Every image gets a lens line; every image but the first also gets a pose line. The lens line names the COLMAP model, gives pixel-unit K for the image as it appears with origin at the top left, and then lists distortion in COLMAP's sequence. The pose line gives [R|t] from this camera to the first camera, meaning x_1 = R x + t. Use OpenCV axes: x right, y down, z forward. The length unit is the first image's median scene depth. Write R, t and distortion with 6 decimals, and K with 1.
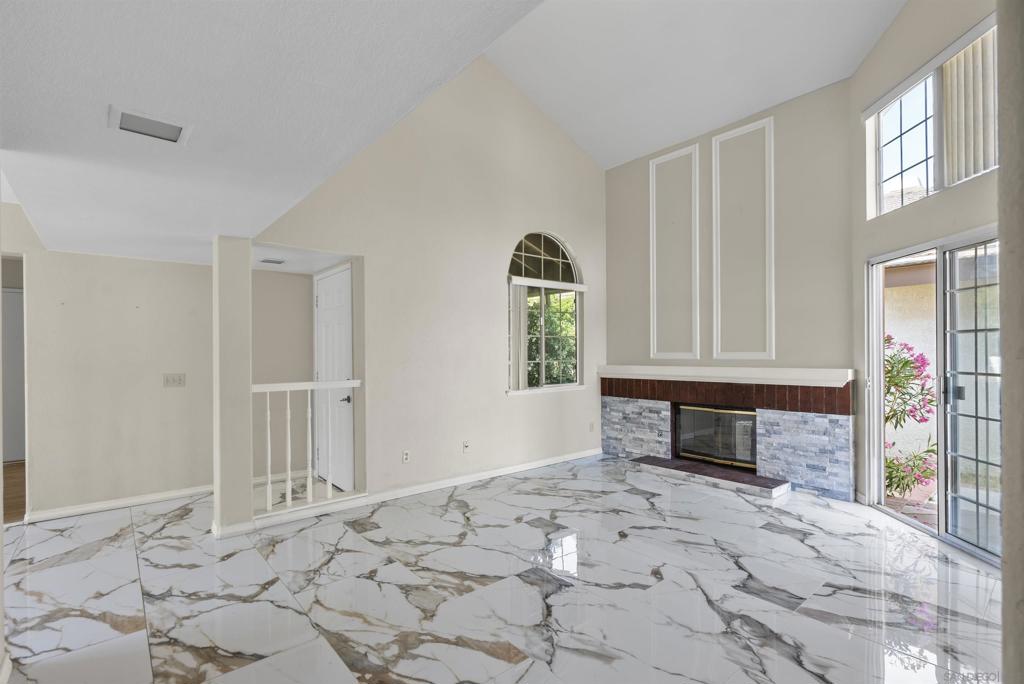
lens RADIAL K [[474.7, 0, 512.0], [0, 474.7, 342.0], [0, 0, 1]] dist [-0.002289, -0.000465]
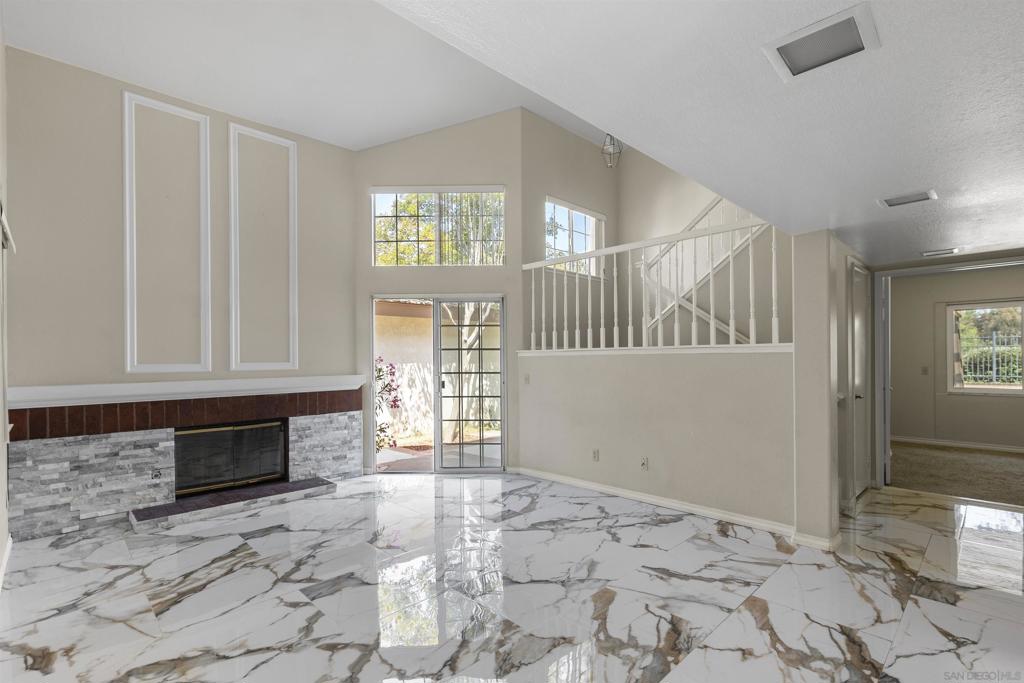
lens RADIAL K [[480.9, 0, 513.6], [0, 480.9, 349.2], [0, 0, 1]] dist [-0.001262, 0.000129]
pose [[-0.072972, 0.027609, 0.996952, -0.568472], [-0.011309, 0.999530, -0.028508, 0.017087], [-0.997270, -0.013355, -0.072625, 0.594341]]
